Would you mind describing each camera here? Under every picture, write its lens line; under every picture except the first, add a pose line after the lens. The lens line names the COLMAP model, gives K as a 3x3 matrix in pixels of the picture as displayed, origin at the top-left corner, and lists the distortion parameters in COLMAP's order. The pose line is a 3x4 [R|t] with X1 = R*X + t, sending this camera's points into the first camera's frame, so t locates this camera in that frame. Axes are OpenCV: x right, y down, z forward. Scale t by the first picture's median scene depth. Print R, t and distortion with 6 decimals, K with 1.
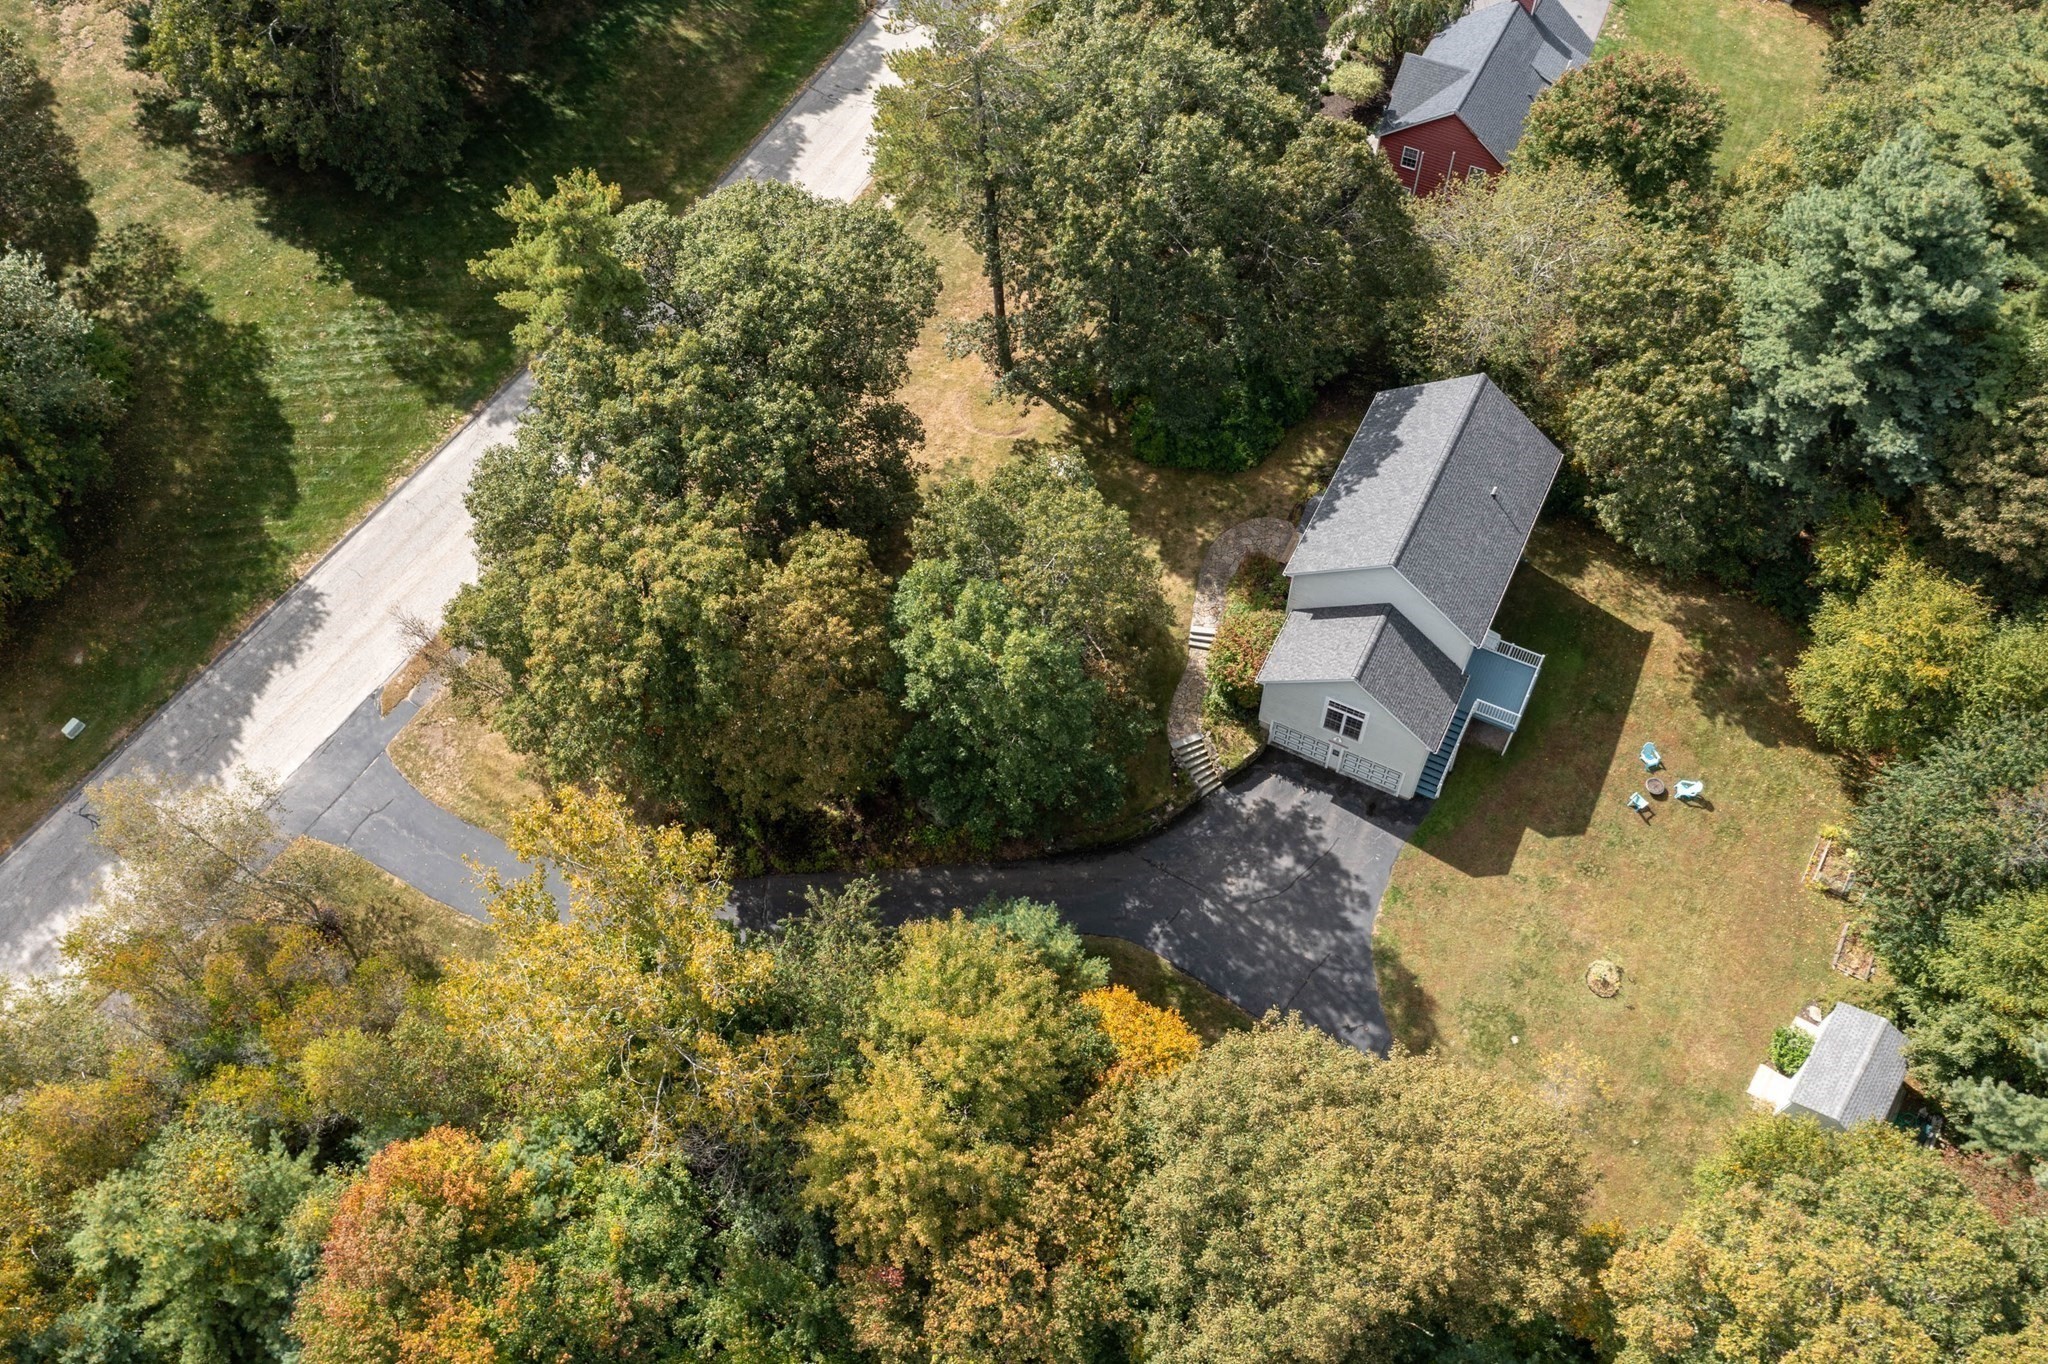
lens RADIAL K [[1539.2, 0, 1024.0], [0, 1539.2, 682.0], [0, 0, 1]] dist [-0.011449, -0.007057]
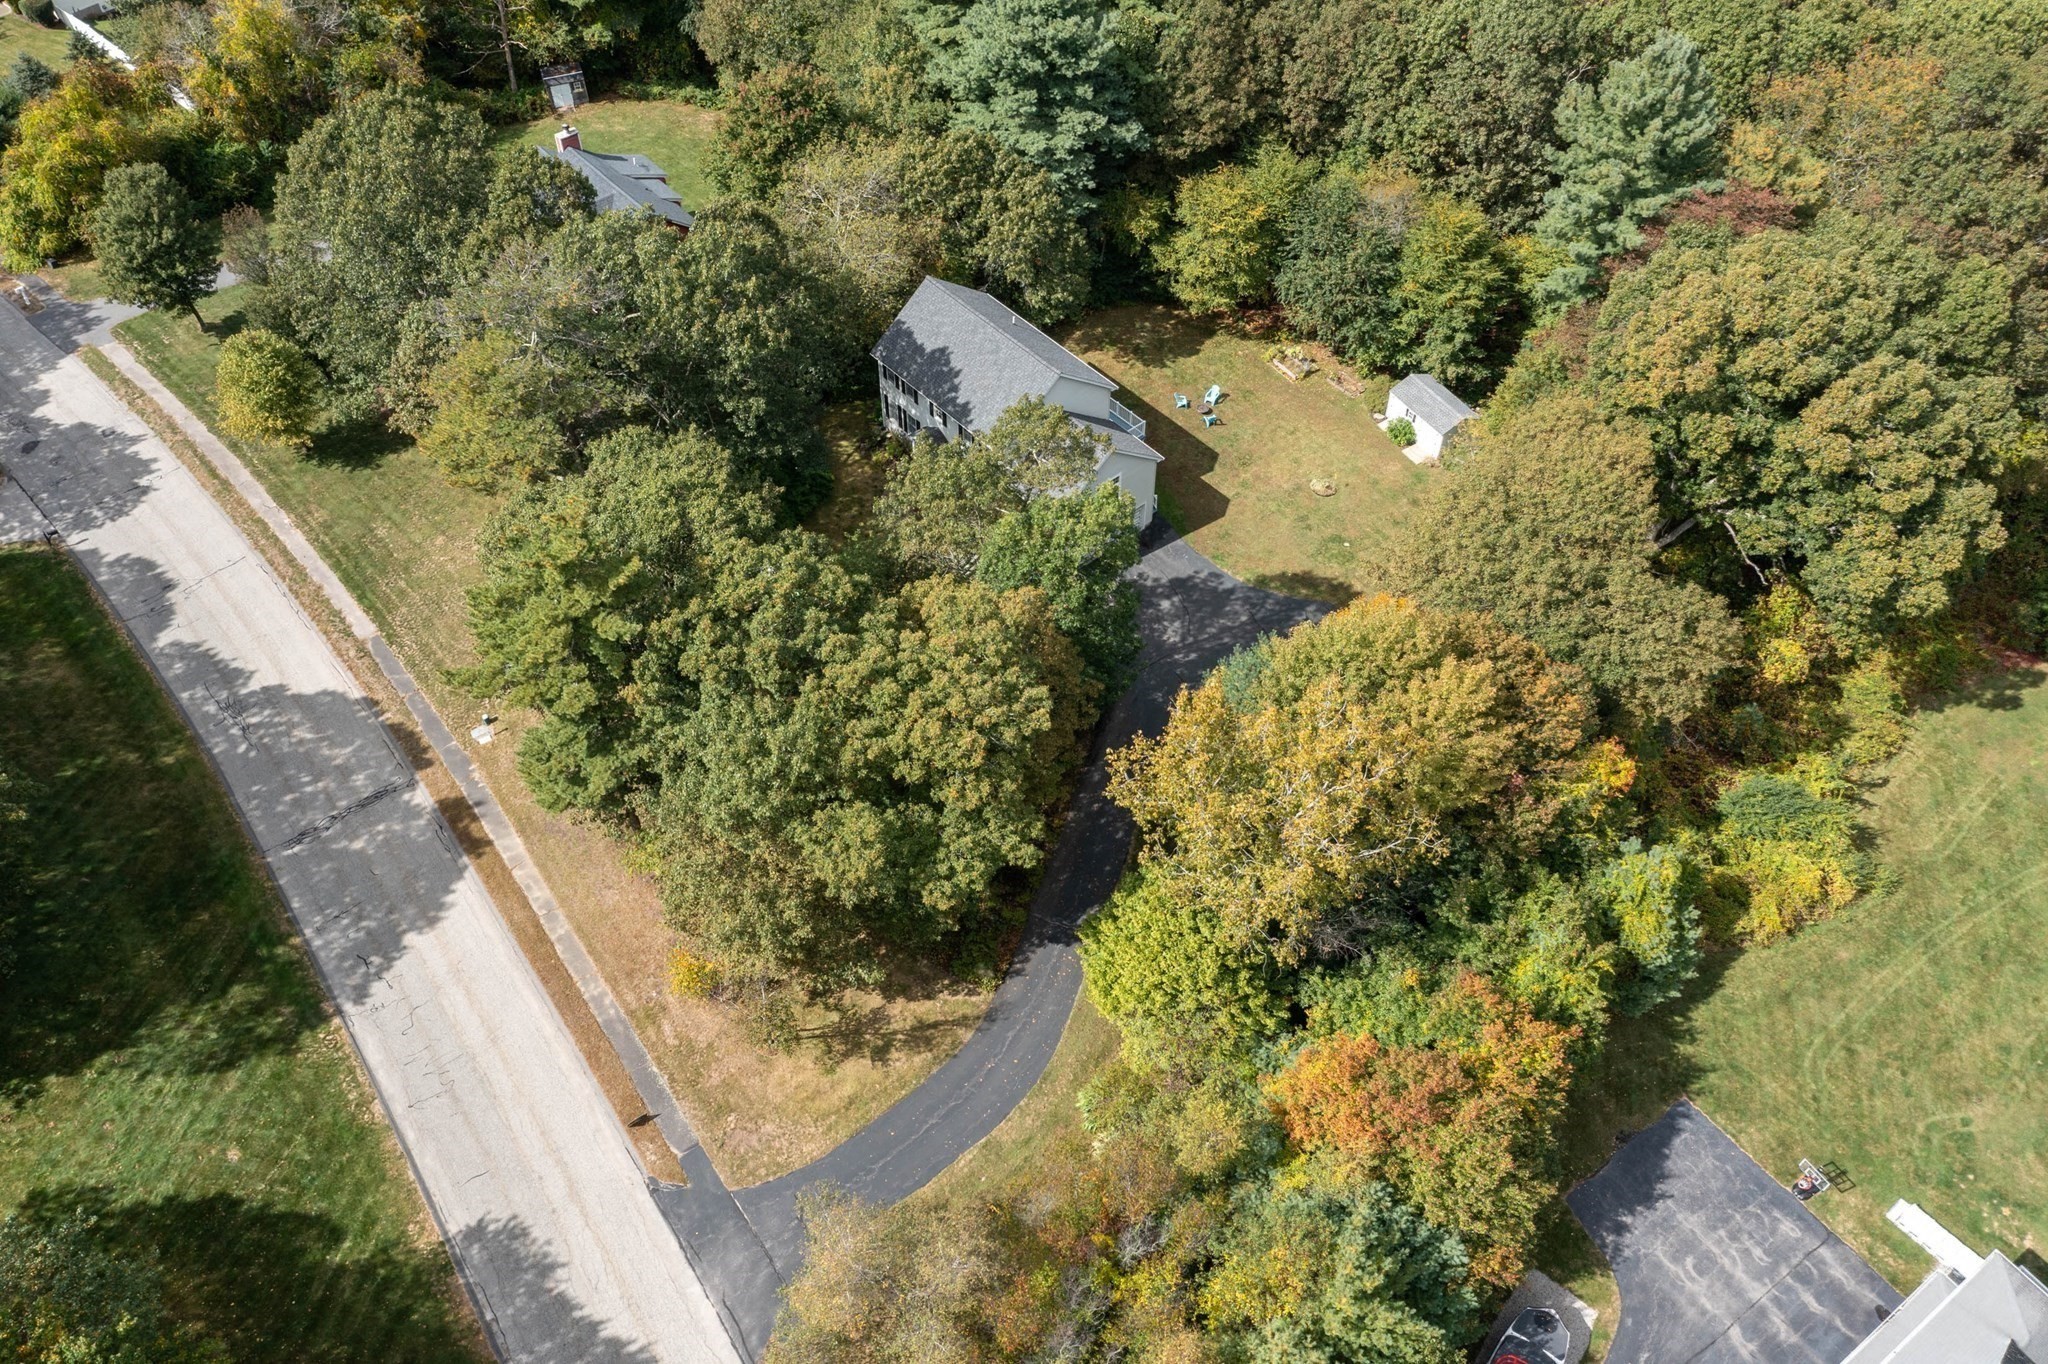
lens RADIAL K [[1539.2, 0, 1024.0], [0, 1539.2, 682.0], [0, 0, 1]] dist [-0.011449, -0.007057]
pose [[0.388893, -0.685065, 0.615994, -0.696334], [0.778227, 0.602130, 0.178332, -0.161333], [-0.493078, 0.410030, 0.767300, 0.099537]]
